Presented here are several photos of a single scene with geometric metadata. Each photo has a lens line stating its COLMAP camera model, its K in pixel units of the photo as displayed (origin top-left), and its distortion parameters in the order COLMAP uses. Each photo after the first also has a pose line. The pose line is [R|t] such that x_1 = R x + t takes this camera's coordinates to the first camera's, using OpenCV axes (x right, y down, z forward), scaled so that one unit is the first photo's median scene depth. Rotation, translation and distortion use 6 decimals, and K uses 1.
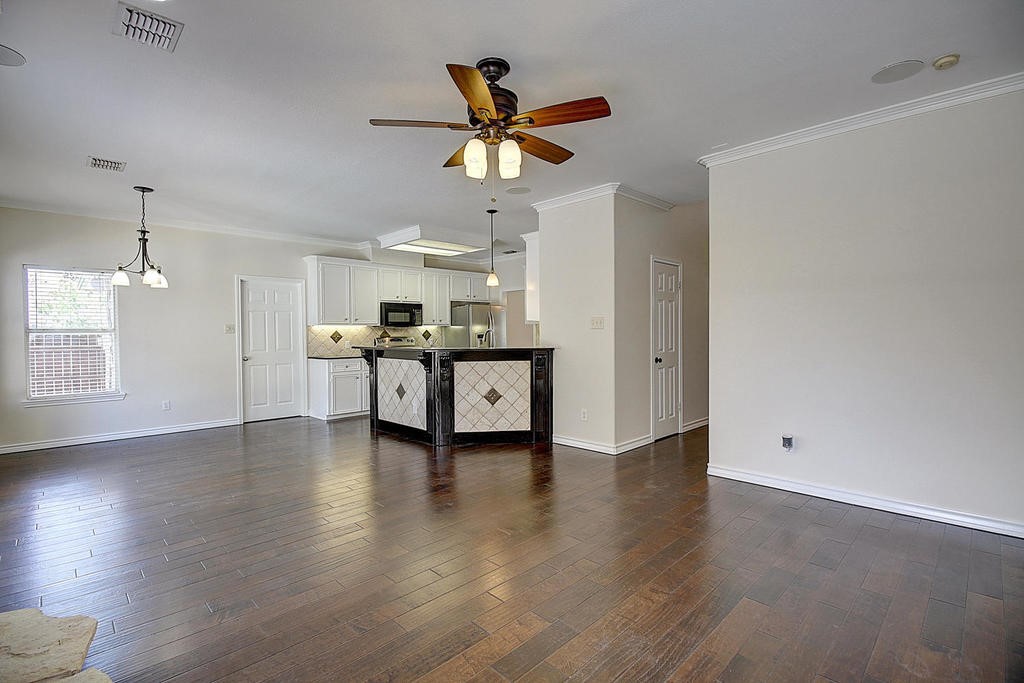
lens RADIAL K [[471.7, 0, 512.9], [0, 471.7, 339.7], [0, 0, 1]] dist [0.000515, -0.014387]
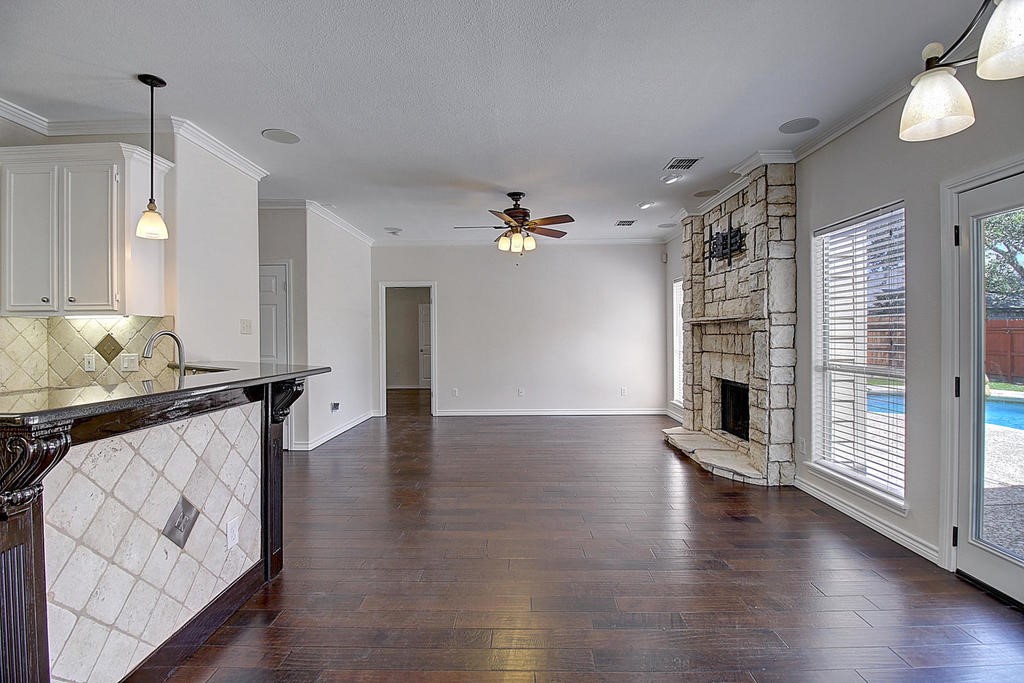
lens RADIAL K [[471.7, 0, 512.9], [0, 471.7, 339.7], [0, 0, 1]] dist [0.000515, -0.014387]
pose [[-0.705380, 0.007683, 0.708787, -0.545128], [0.024435, 0.999611, 0.013482, -0.009521], [-0.708408, 0.026829, -0.705293, 0.937793]]
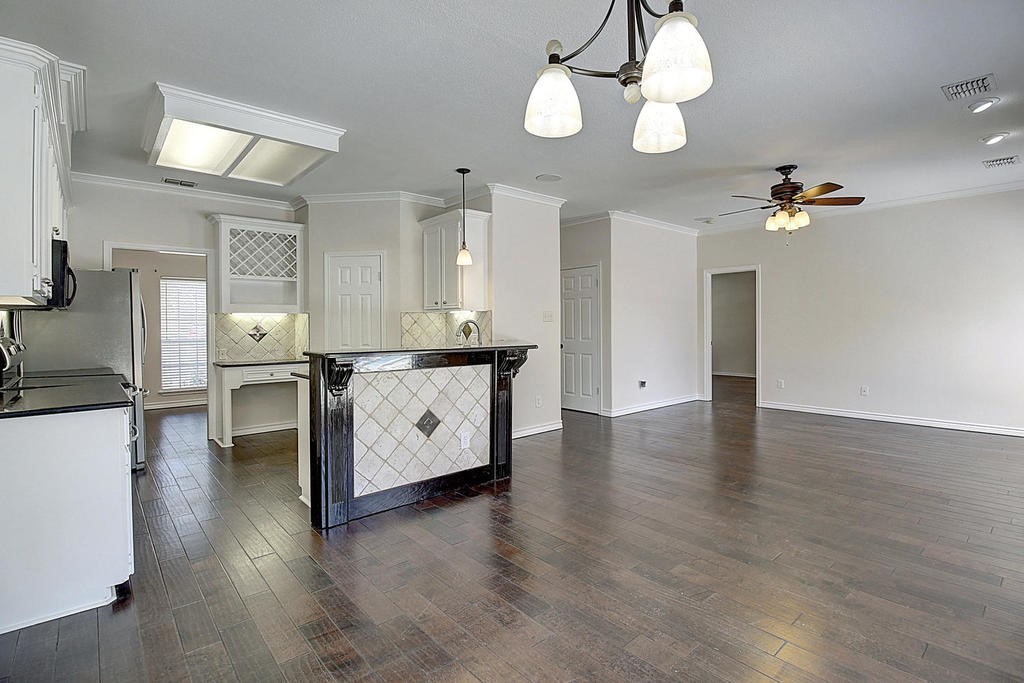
lens RADIAL K [[490.1, 0, 529.0], [0, 490.1, 327.6], [0, 0, 1]] dist [0.002201, -0.015622]
pose [[0.044597, 0.002102, 0.999003, -0.745741], [0.022631, 0.999739, -0.003114, -0.004227], [-0.998749, 0.022747, 0.044538, 0.746125]]
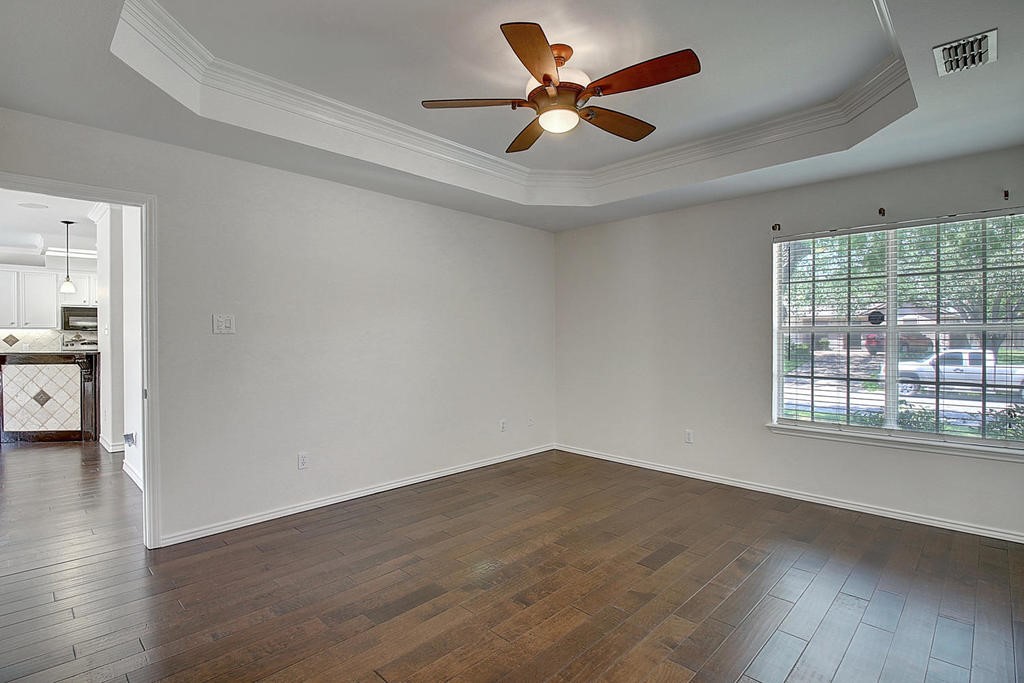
lens RADIAL K [[489.0, 0, 509.3], [0, 489.0, 340.6], [0, 0, 1]] dist [0.001105, -0.011949]
pose [[0.999766, 0.003933, 0.021250, 0.800438], [-0.003861, 0.999987, -0.003395, -0.006782], [-0.021263, 0.003313, 0.999768, -0.089934]]
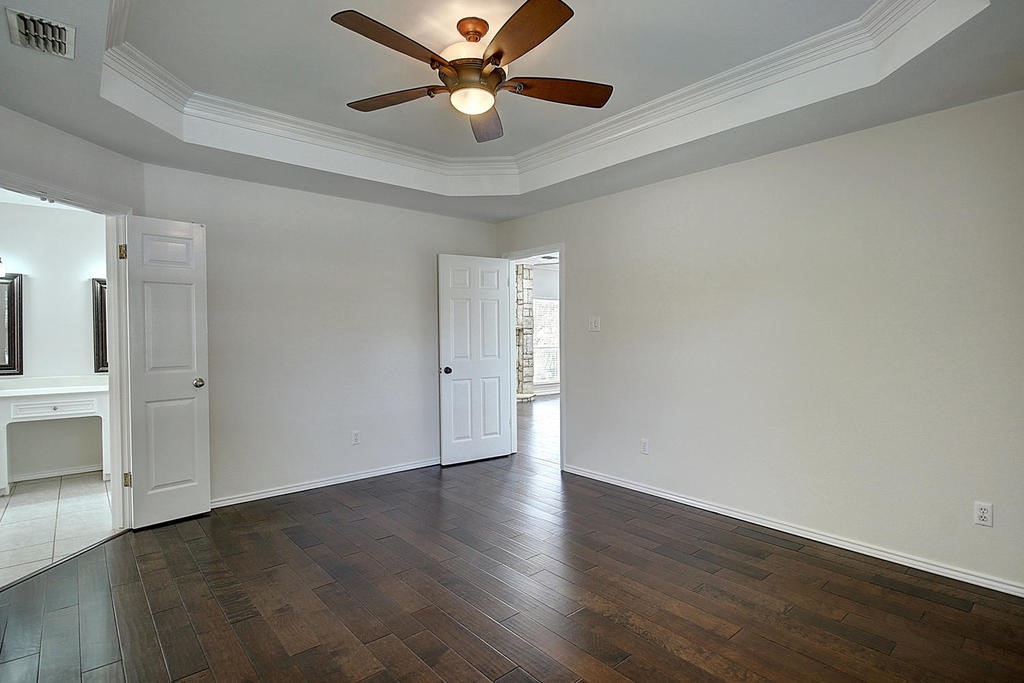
lens RADIAL K [[489.0, 0, 509.3], [0, 489.0, 340.6], [0, 0, 1]] dist [0.001105, -0.011949]
pose [[-0.041613, 0.020104, -0.998932, 1.153484], [-0.010358, 0.999735, 0.020552, -0.013973], [0.999080, 0.011202, -0.041393, 0.282222]]
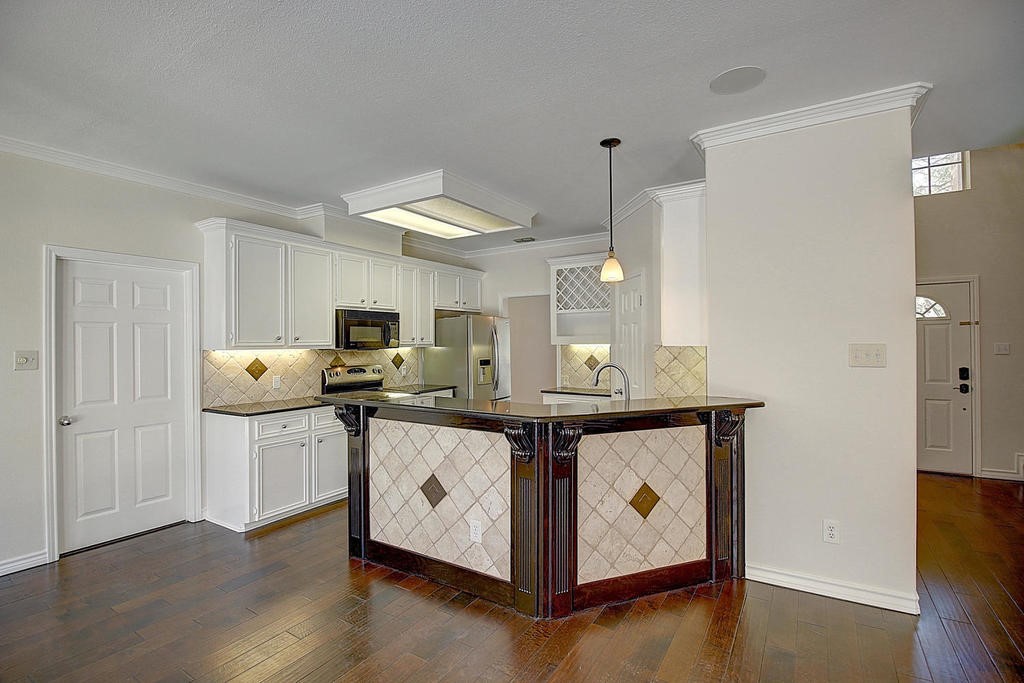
lens RADIAL K [[471.7, 0, 512.9], [0, 471.7, 339.7], [0, 0, 1]] dist [0.000515, -0.014387]
pose [[0.973022, 0.002758, 0.230696, -0.239277], [0.002743, 0.999720, -0.023521, -0.031360], [-0.230697, 0.023519, 0.972741, 0.442010]]
